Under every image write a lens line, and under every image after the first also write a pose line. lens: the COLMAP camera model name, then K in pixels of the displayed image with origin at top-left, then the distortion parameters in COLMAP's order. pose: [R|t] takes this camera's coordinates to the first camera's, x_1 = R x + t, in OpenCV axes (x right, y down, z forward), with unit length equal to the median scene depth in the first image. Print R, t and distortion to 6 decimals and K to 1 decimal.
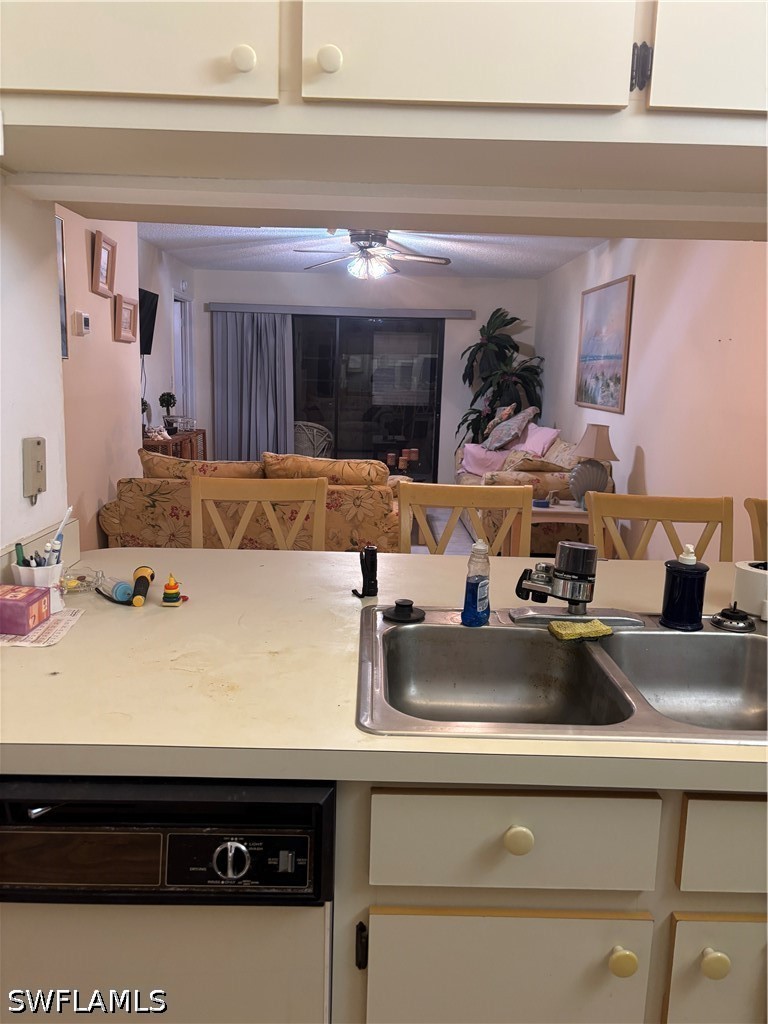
lens RADIAL K [[777.2, 0, 379.6], [0, 777.2, 512.9], [0, 0, 1]] dist [0.053570, -0.062261]
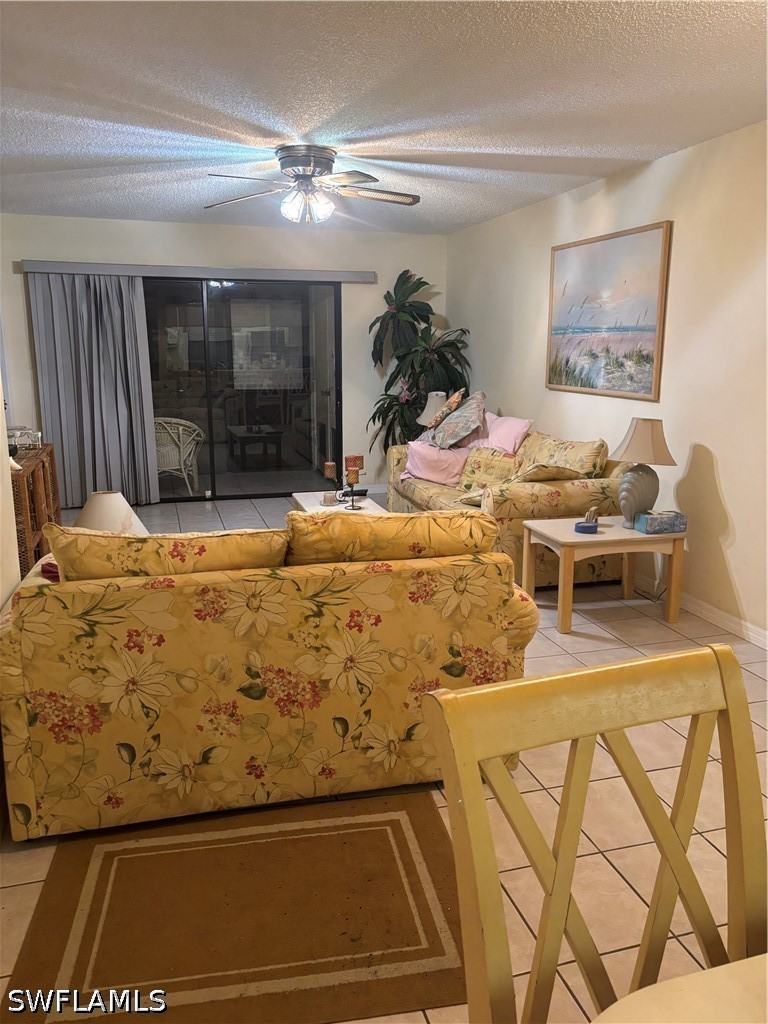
lens RADIAL K [[777.2, 0, 390.6], [0, 777.2, 511.1], [0, 0, 1]] dist [0.053570, -0.062261]
pose [[0.958188, -0.082513, 0.273983, -0.143402], [0.073072, 0.996333, 0.044503, -0.060879], [-0.276651, -0.022622, 0.960704, 0.270136]]
